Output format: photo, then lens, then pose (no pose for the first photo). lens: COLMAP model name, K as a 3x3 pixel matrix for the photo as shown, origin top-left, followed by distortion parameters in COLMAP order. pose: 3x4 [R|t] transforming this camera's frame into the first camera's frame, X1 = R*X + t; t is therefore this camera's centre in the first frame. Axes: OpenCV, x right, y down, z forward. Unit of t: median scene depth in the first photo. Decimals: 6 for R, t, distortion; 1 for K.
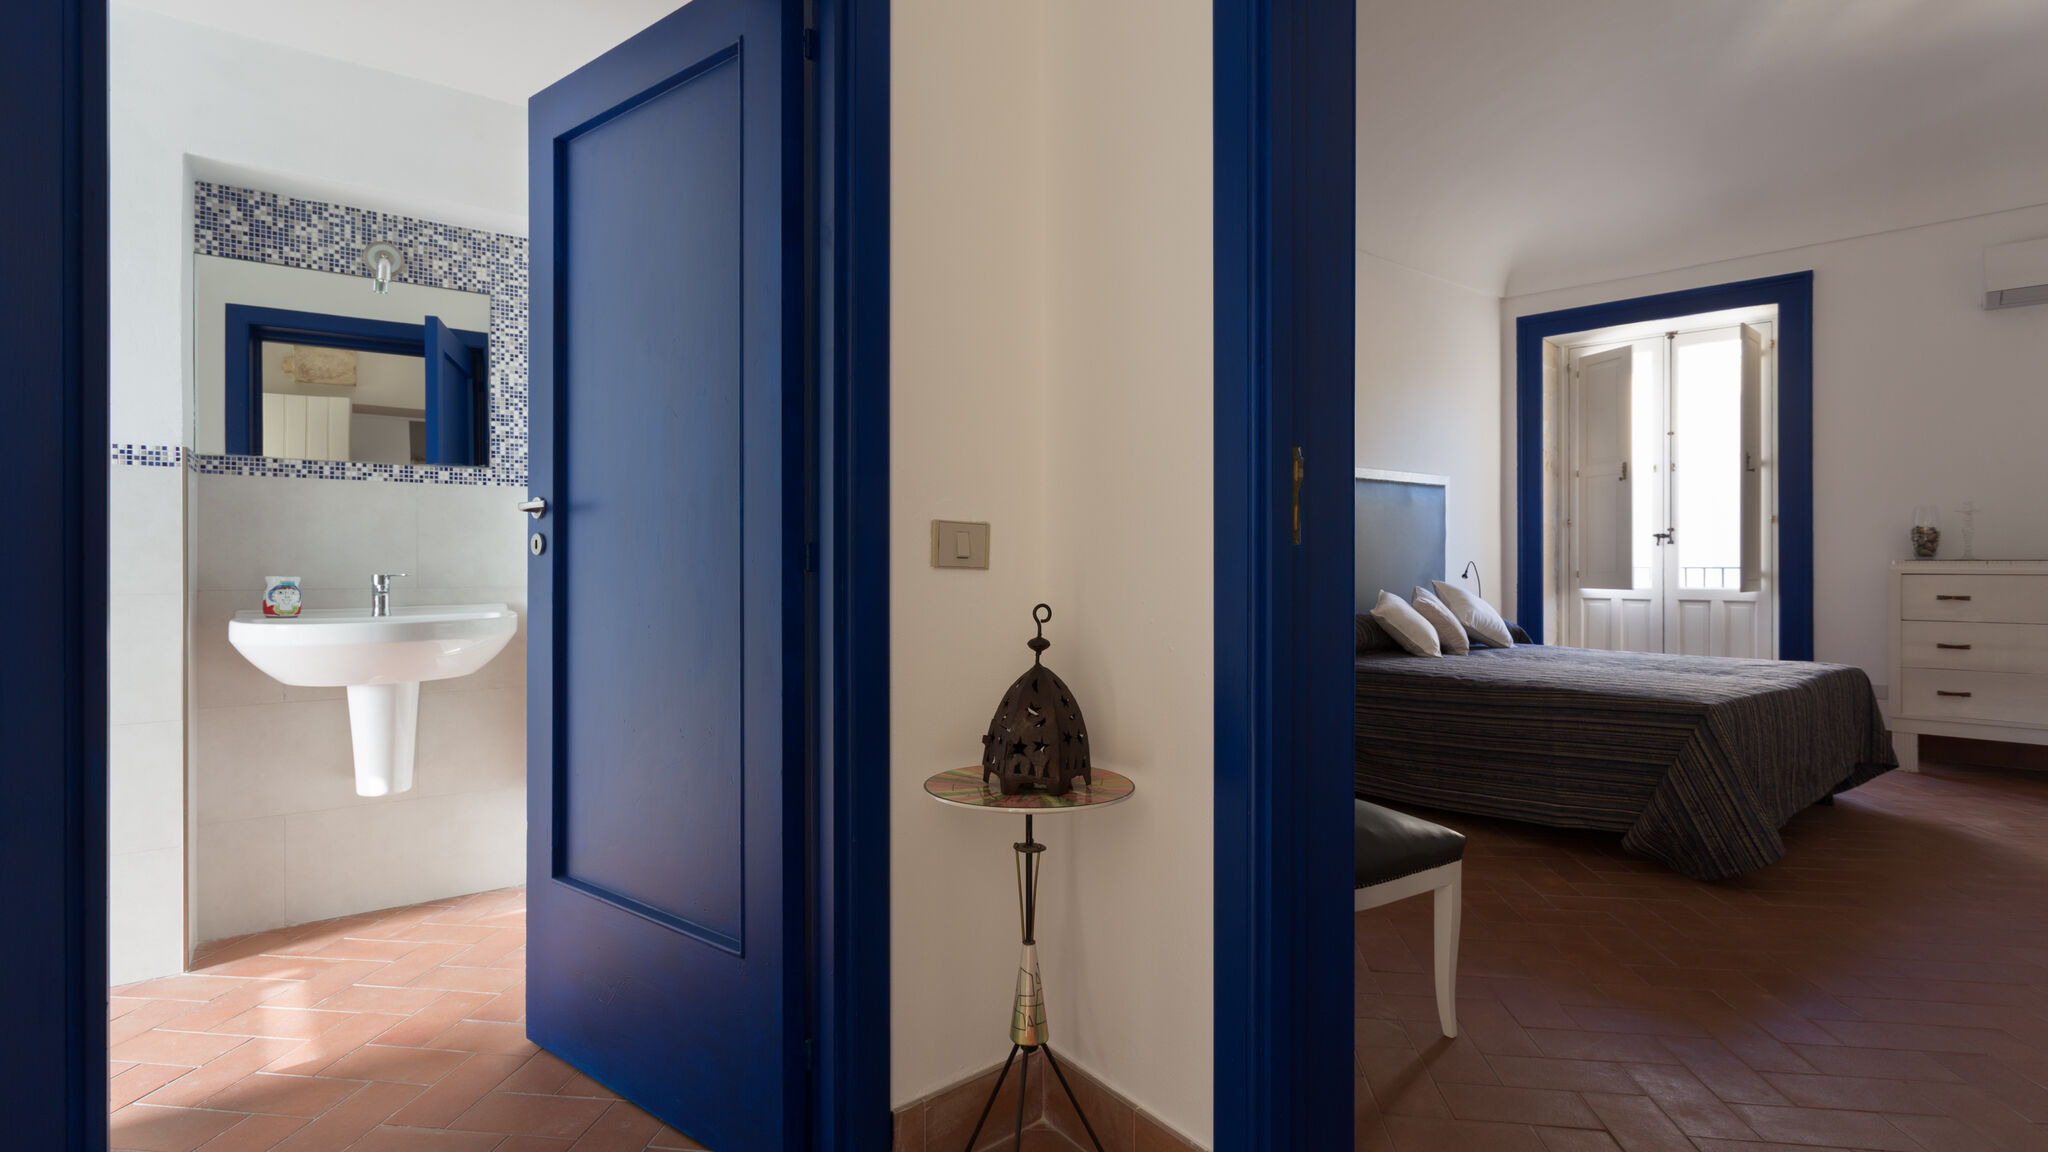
lens RADIAL K [[985.9, 0, 1008.3], [0, 985.9, 560.2], [0, 0, 1]] dist [0.001442, -0.001413]
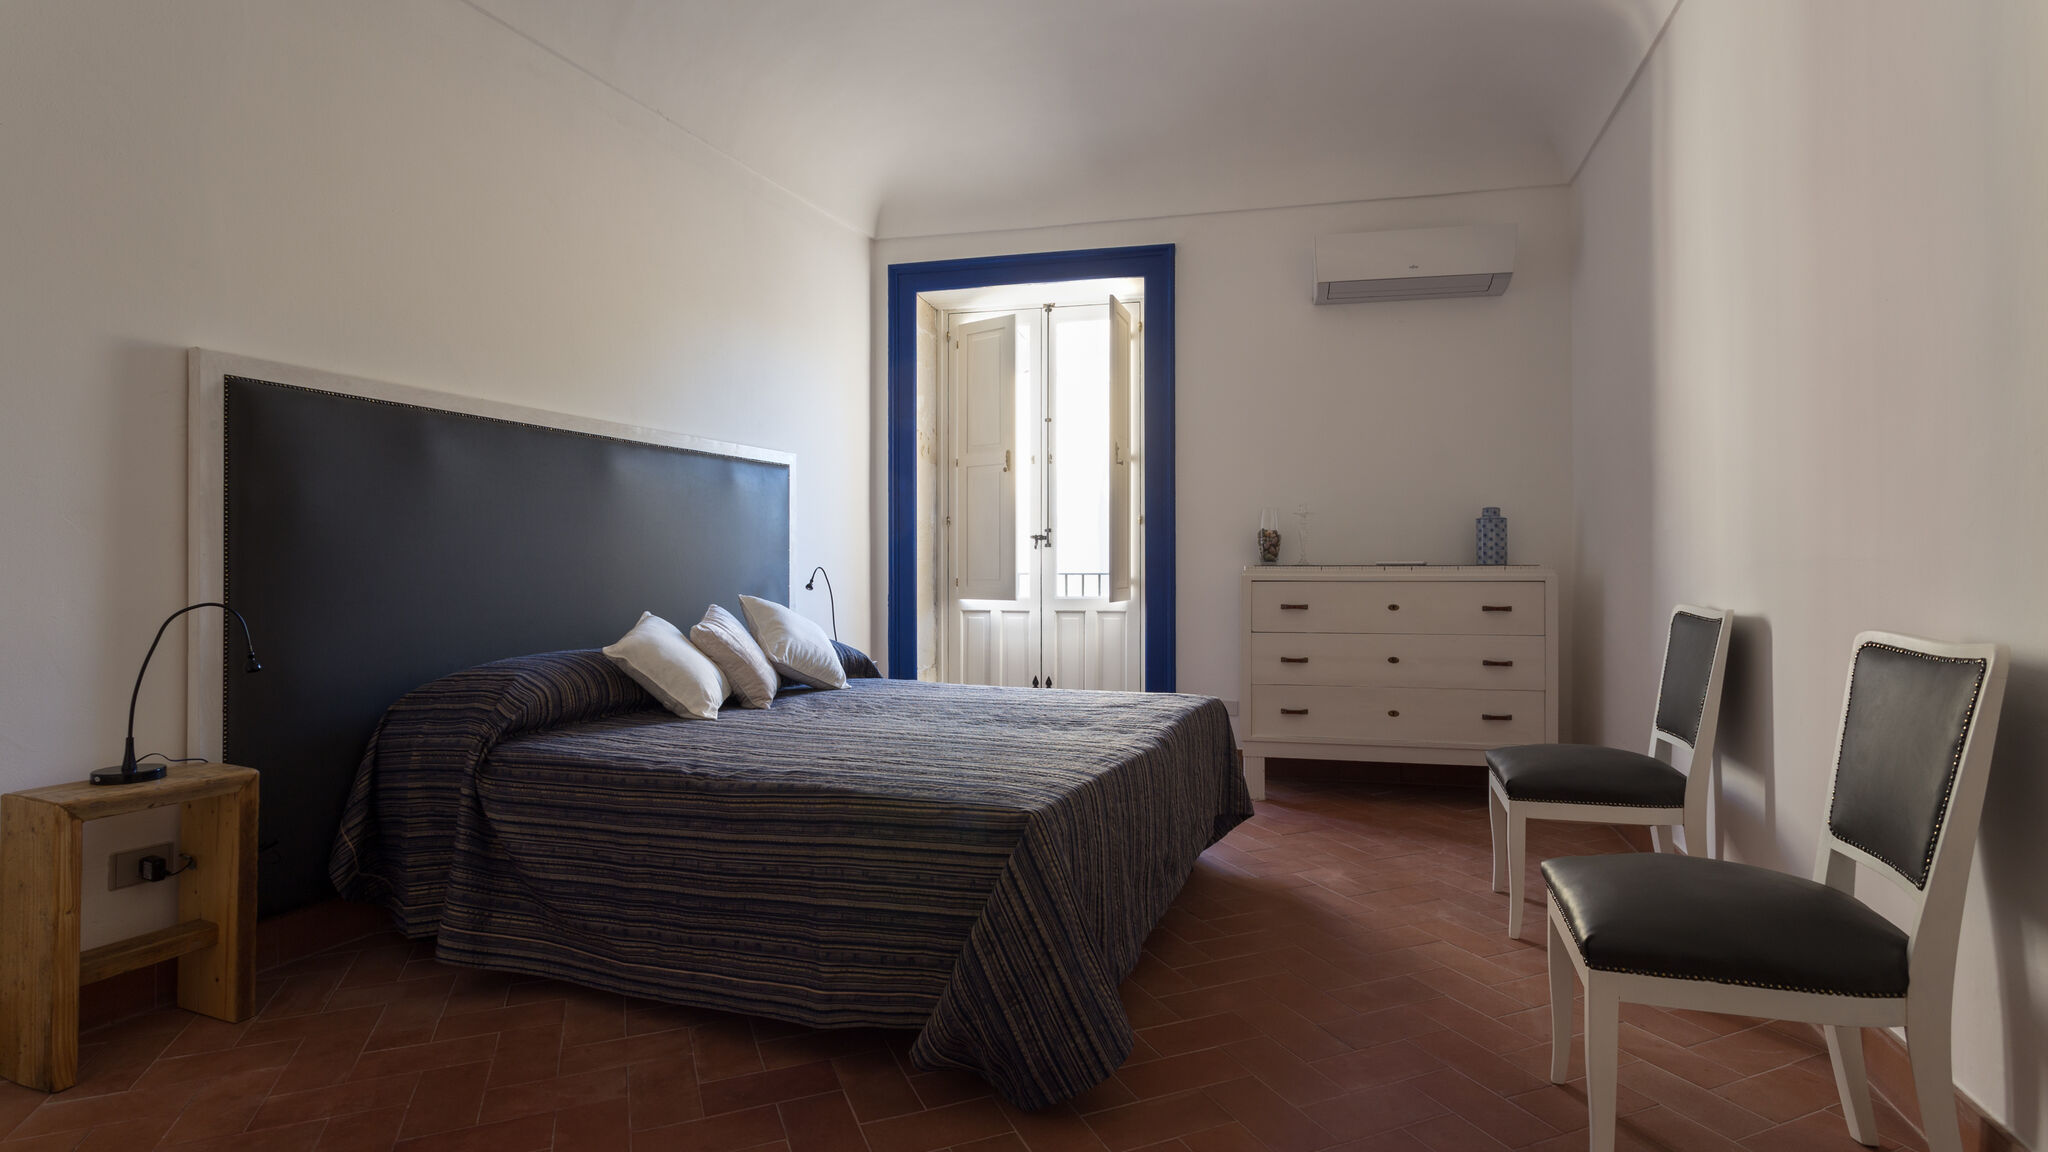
lens RADIAL K [[1199.9, 0, 1022.2], [0, 1199.9, 573.3], [0, 0, 1]] dist [-0.044555, -0.000361]
pose [[0.849406, -0.003177, 0.527731, 0.197660], [-0.000151, 0.999980, 0.006263, 0.000271], [-0.527741, -0.005400, 0.849388, 0.238239]]
